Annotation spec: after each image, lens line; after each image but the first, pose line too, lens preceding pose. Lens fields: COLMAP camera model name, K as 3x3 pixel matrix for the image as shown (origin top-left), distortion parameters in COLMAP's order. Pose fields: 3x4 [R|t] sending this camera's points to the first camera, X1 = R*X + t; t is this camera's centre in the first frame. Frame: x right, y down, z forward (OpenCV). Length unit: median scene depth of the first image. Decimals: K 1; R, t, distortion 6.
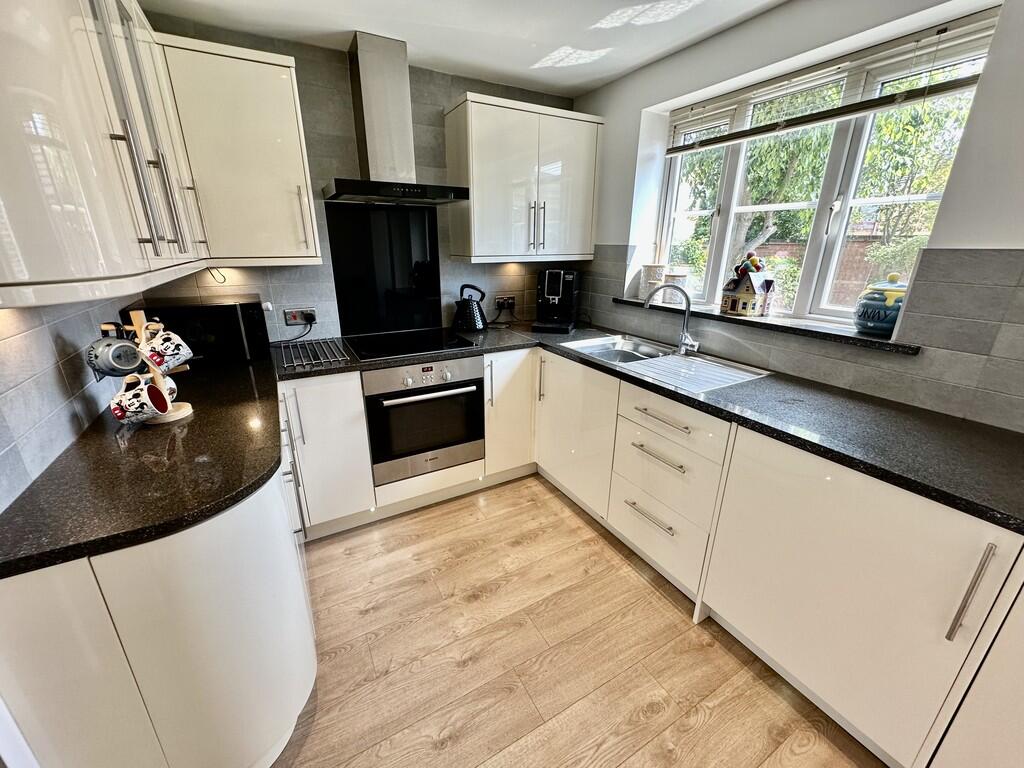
lens RADIAL K [[409.8, 0, 510.0], [0, 409.8, 381.7], [0, 0, 1]] dist [-0.000484, 0.000095]
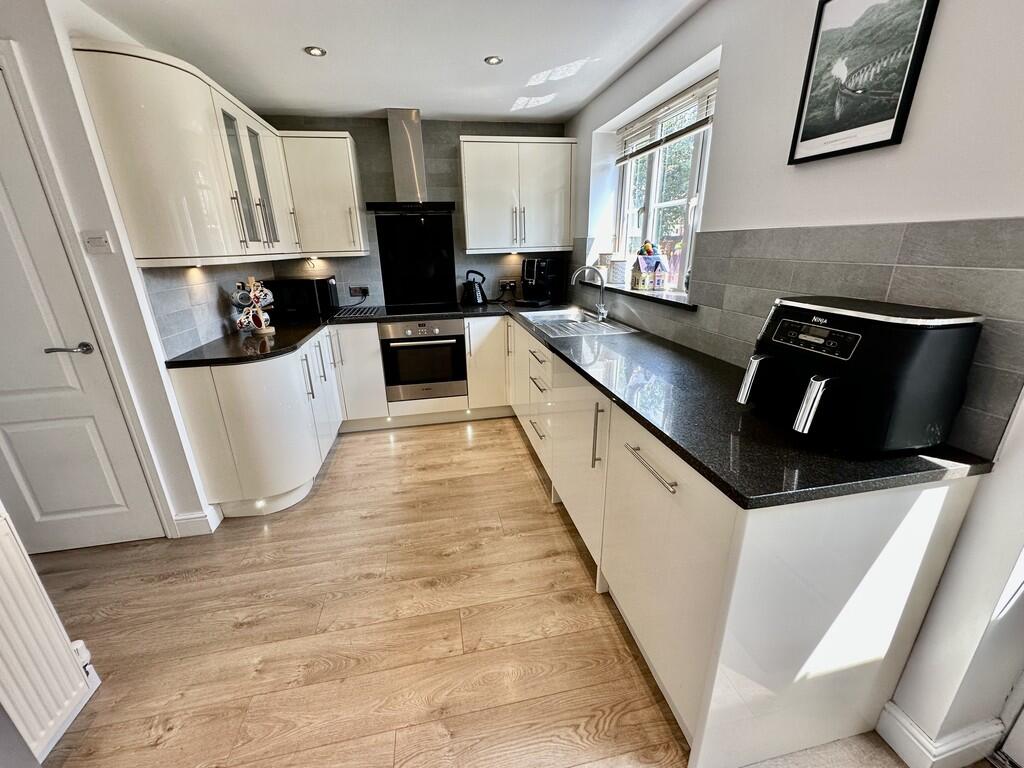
lens RADIAL K [[409.9, 0, 511.0], [0, 409.9, 383.0], [0, 0, 1]] dist [-0.000350, 0.000013]
pose [[0.950001, 0.075959, -0.302867, 0.561571], [-0.075647, 0.997053, 0.012779, 0.132691], [0.302945, 0.010770, 0.952947, -0.314131]]
